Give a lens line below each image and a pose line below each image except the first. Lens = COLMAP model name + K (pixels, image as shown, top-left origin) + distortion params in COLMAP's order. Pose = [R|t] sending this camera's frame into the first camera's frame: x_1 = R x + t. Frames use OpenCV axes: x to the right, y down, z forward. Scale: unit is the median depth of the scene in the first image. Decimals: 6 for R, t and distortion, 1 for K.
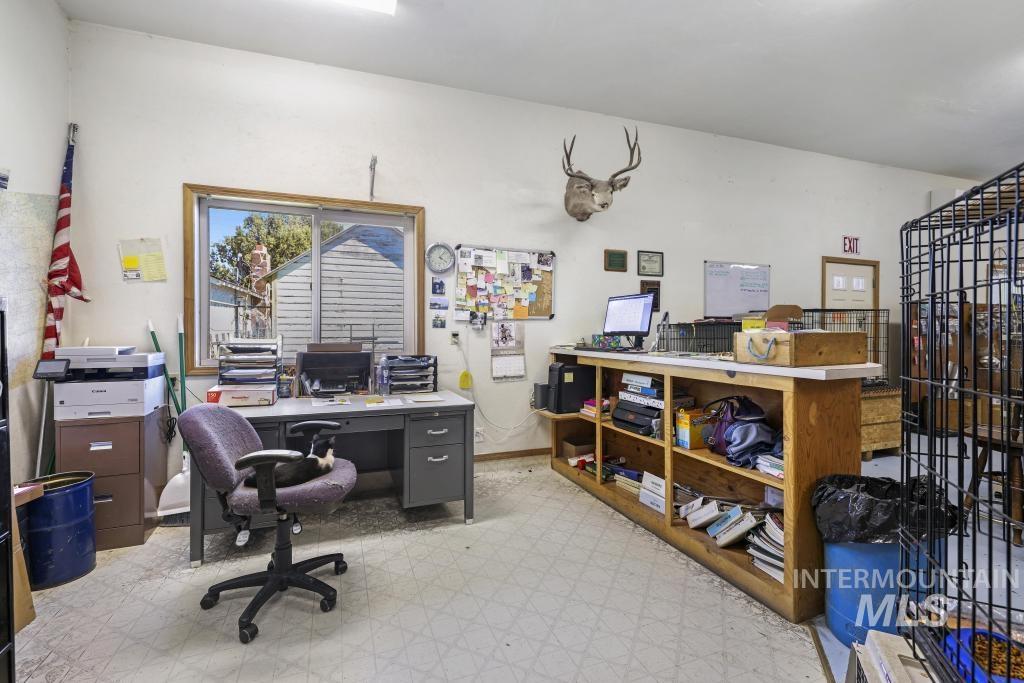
lens RADIAL K [[452.4, 0, 504.9], [0, 452.4, 335.2], [0, 0, 1]] dist [-0.021582, 0.006994]
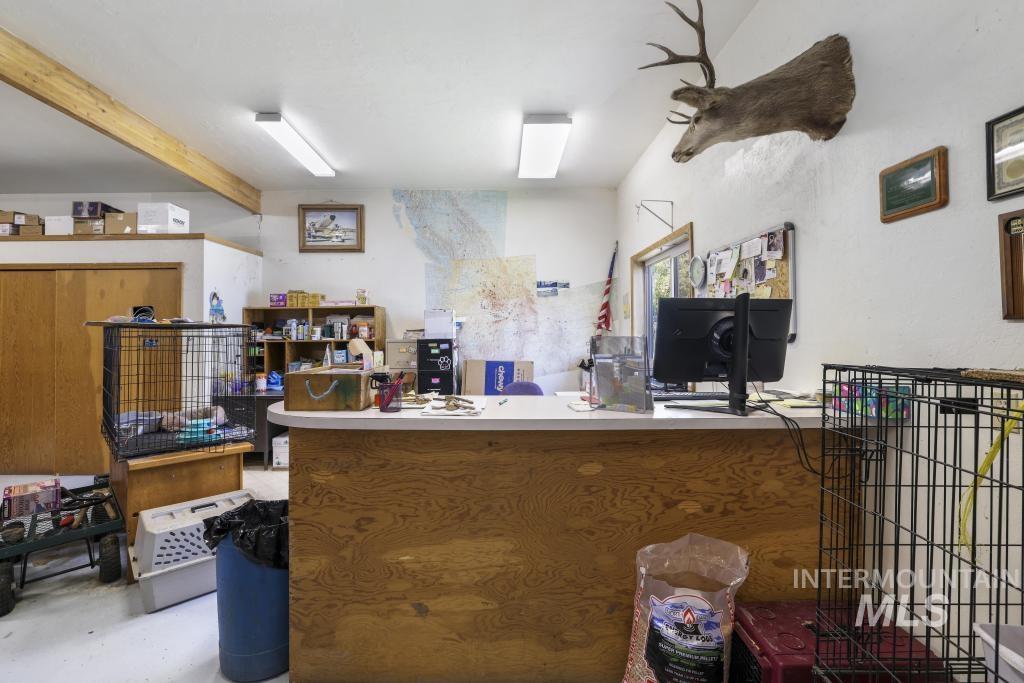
lens RADIAL K [[452.4, 0, 510.4], [0, 452.4, 340.8], [0, 0, 1]] dist [-0.021582, 0.006994]
pose [[-0.341625, 0.013914, -0.939733, 0.816621], [-0.011423, 0.999755, 0.018956, -0.049583], [0.939767, 0.017211, -0.341383, 0.950429]]
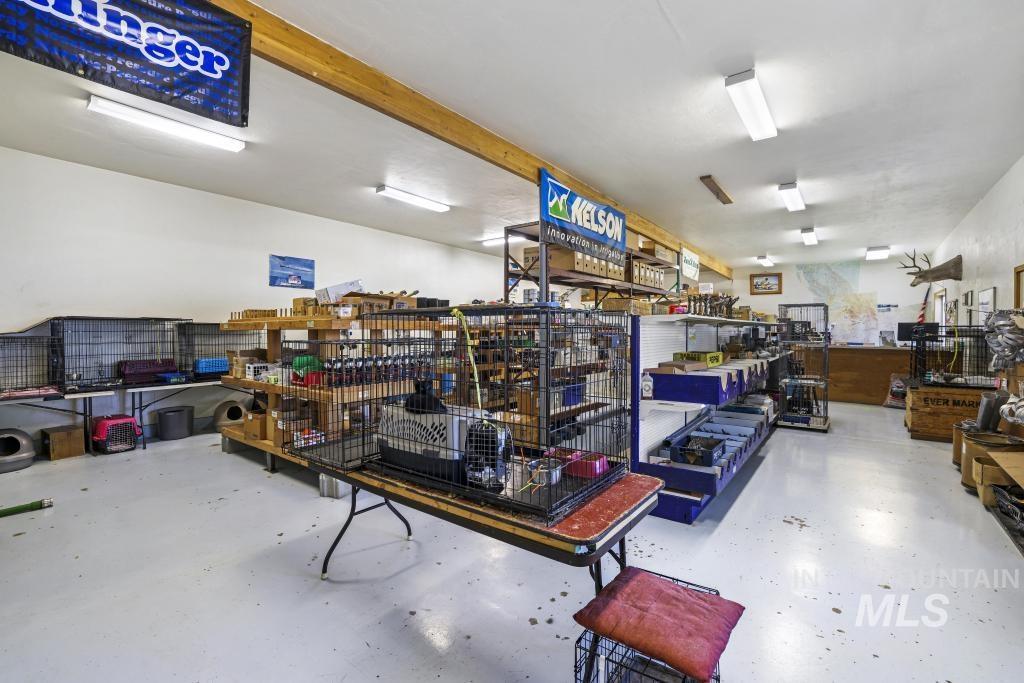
lens RADIAL K [[452.4, 0, 526.1], [0, 452.4, 335.0], [0, 0, 1]] dist [-0.021582, 0.006994]
pose [[-0.841709, 0.004270, -0.539914, 3.042216], [-0.009828, 0.999682, 0.023228, -0.061362], [0.539841, 0.024858, -0.841400, 1.798407]]
